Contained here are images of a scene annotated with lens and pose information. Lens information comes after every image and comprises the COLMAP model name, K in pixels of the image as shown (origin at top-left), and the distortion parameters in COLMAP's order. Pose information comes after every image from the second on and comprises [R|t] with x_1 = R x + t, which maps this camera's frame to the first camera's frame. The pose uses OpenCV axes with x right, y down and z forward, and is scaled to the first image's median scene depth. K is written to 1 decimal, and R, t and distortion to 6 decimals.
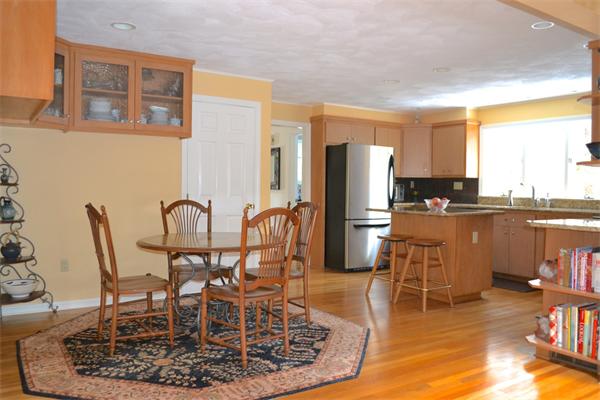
lens RADIAL K [[488.4, 0, 297.7], [0, 488.4, 197.5], [0, 0, 1]] dist [-0.062388, -0.013290]
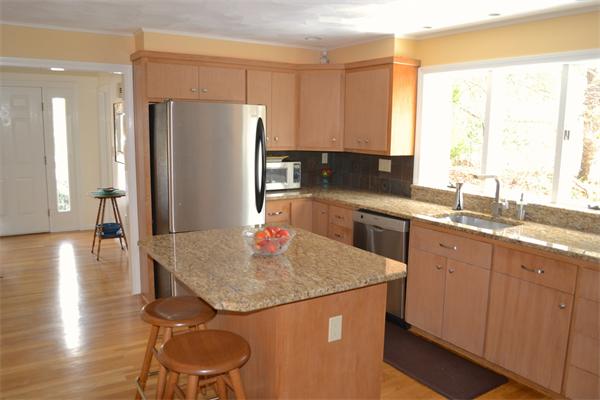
lens RADIAL K [[488.4, 0, 298.3], [0, 488.4, 200.4], [0, 0, 1]] dist [-0.062388, -0.013290]
pose [[0.999948, -0.000856, 0.010151, 0.260808], [-0.000392, 0.992481, 0.122400, -0.068957], [-0.010179, -0.122397, 0.992429, 0.456403]]
